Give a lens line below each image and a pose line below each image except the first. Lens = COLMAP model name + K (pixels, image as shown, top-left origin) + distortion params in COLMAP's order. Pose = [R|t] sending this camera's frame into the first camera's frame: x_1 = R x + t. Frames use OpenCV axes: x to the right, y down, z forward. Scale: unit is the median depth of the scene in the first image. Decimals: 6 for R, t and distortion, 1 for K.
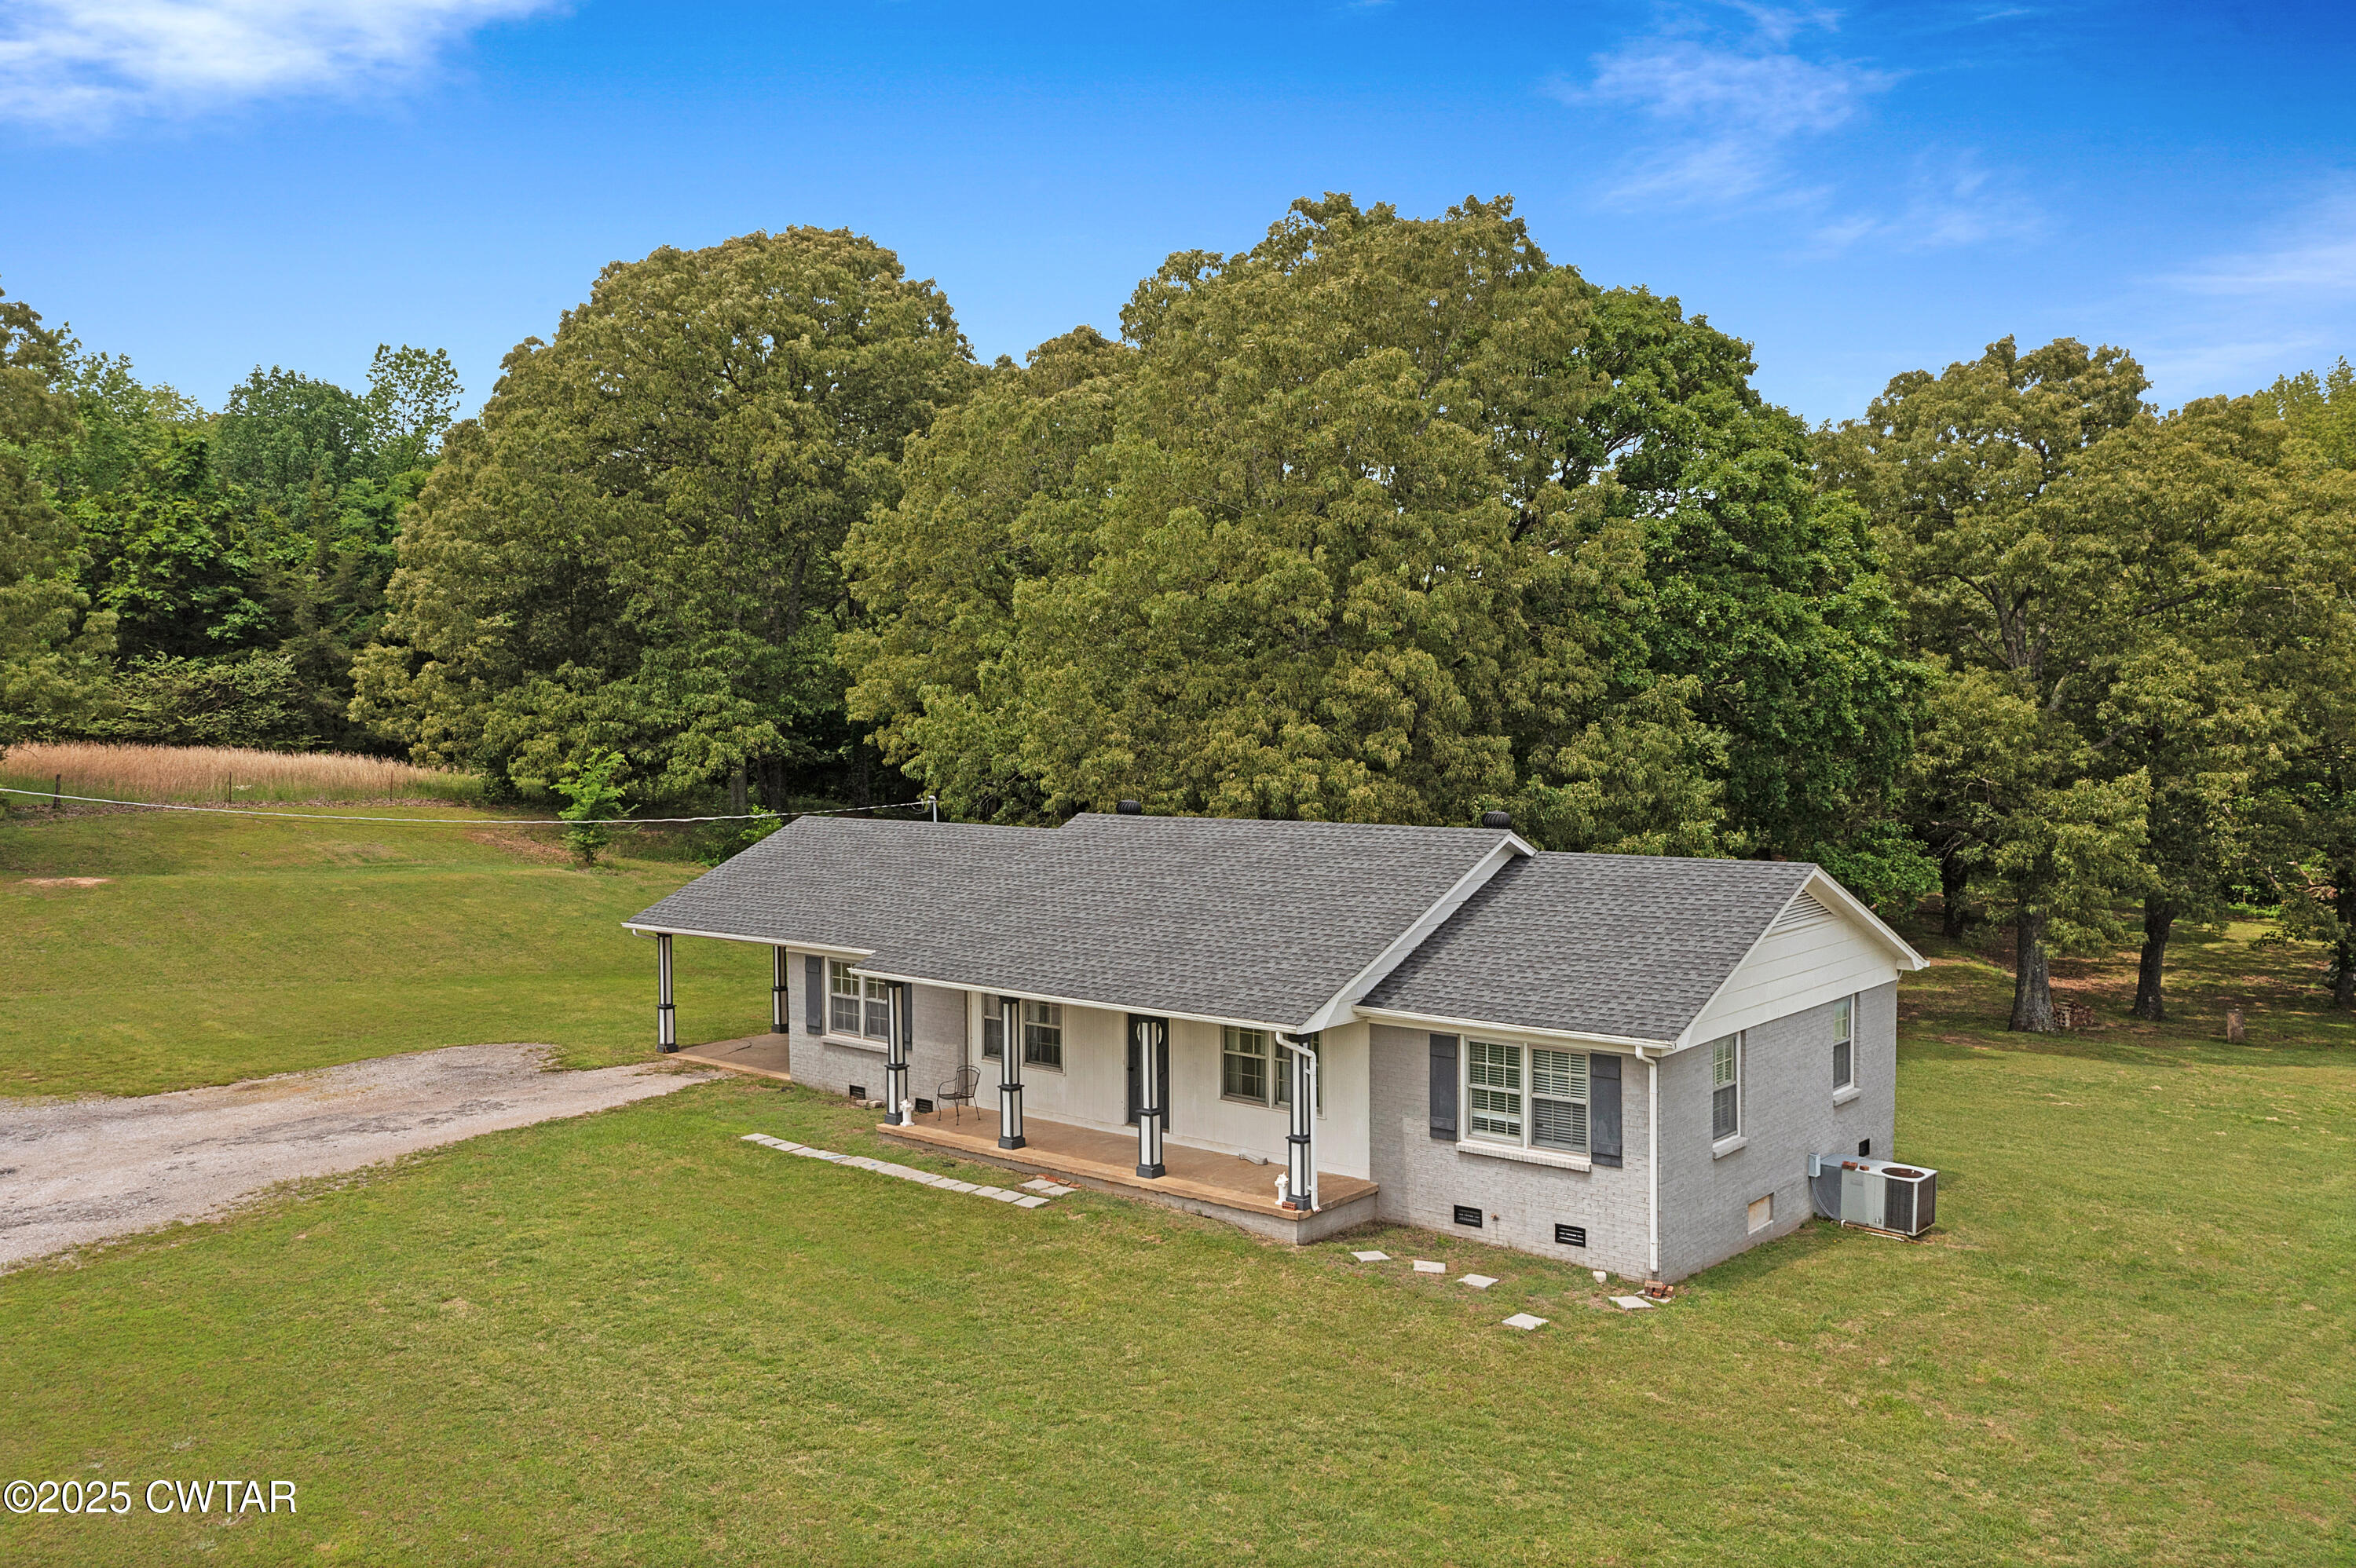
lens RADIAL K [[1887.0, 0, 1179.6], [0, 1887.0, 779.1], [0, 0, 1]] dist [-0.001051, 0.001442]
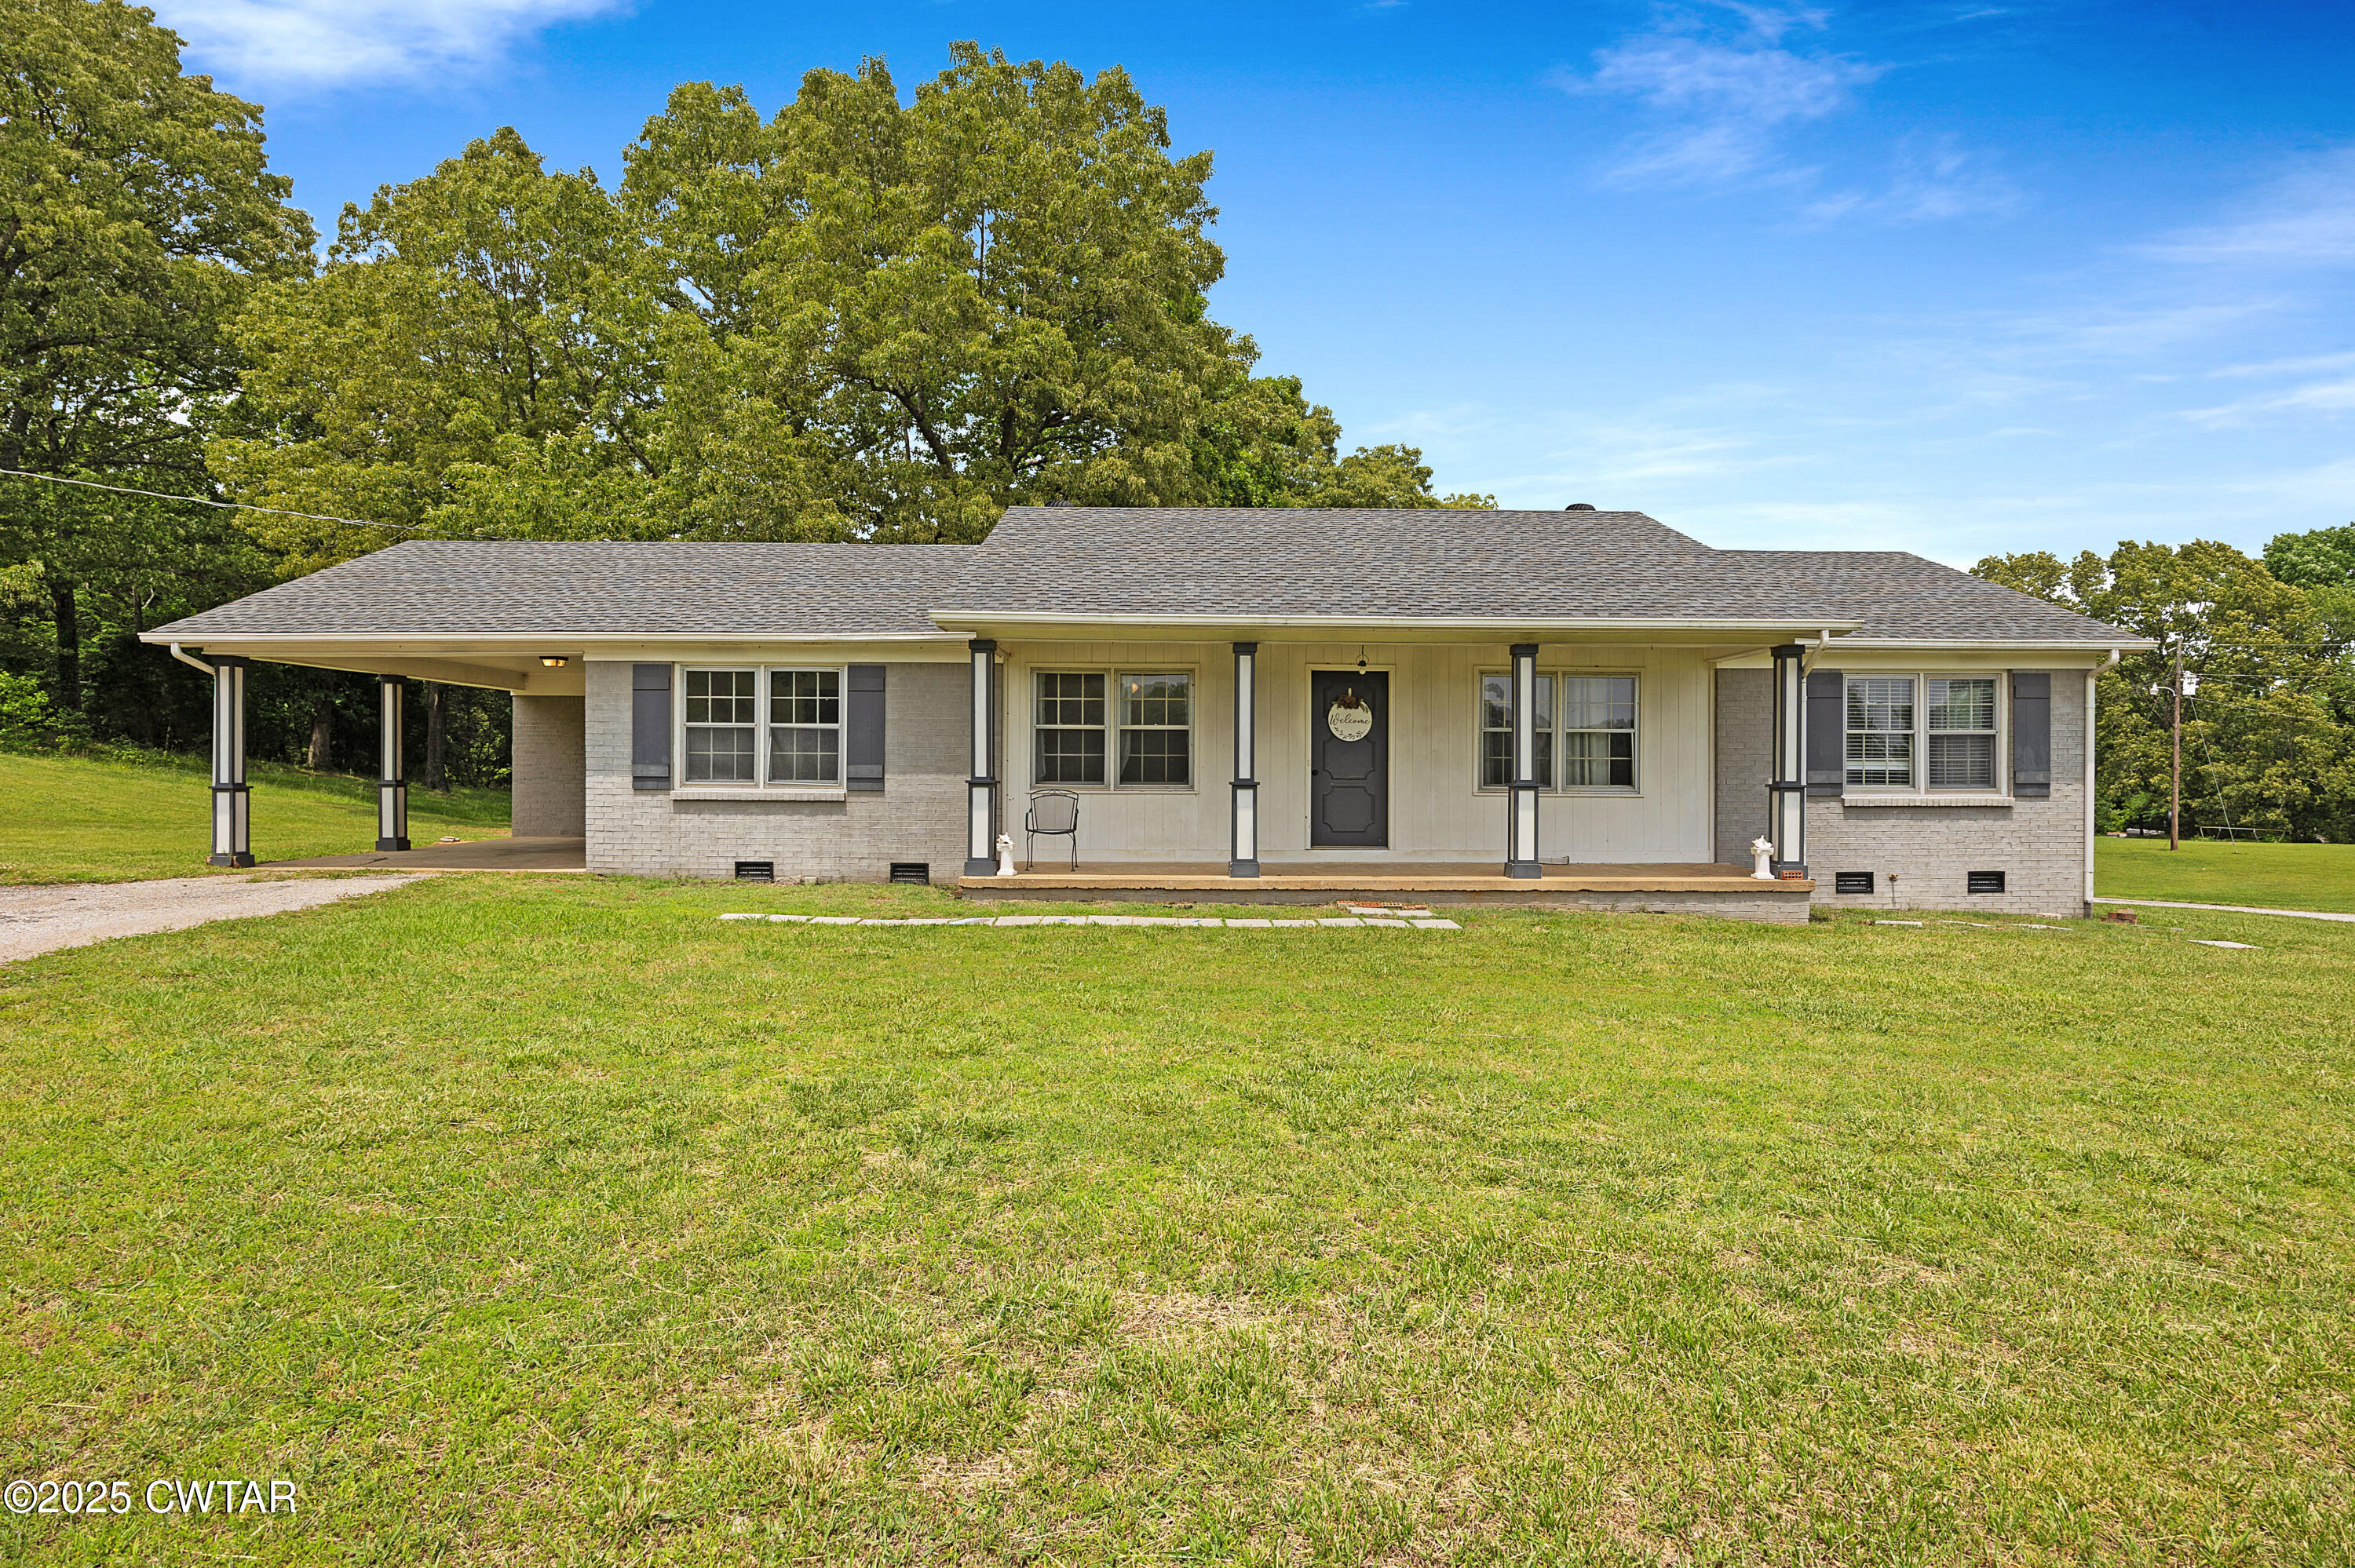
lens RADIAL K [[1157.9, 0, 1180.6], [0, 1157.9, 789.5], [0, 0, 1]] dist [-0.005753, -0.000271]
pose [[0.754363, 0.003676, 0.656447, -0.424427], [0.012445, 0.999725, -0.019900, 0.196237], [-0.656339, 0.023181, 0.754110, 0.804897]]
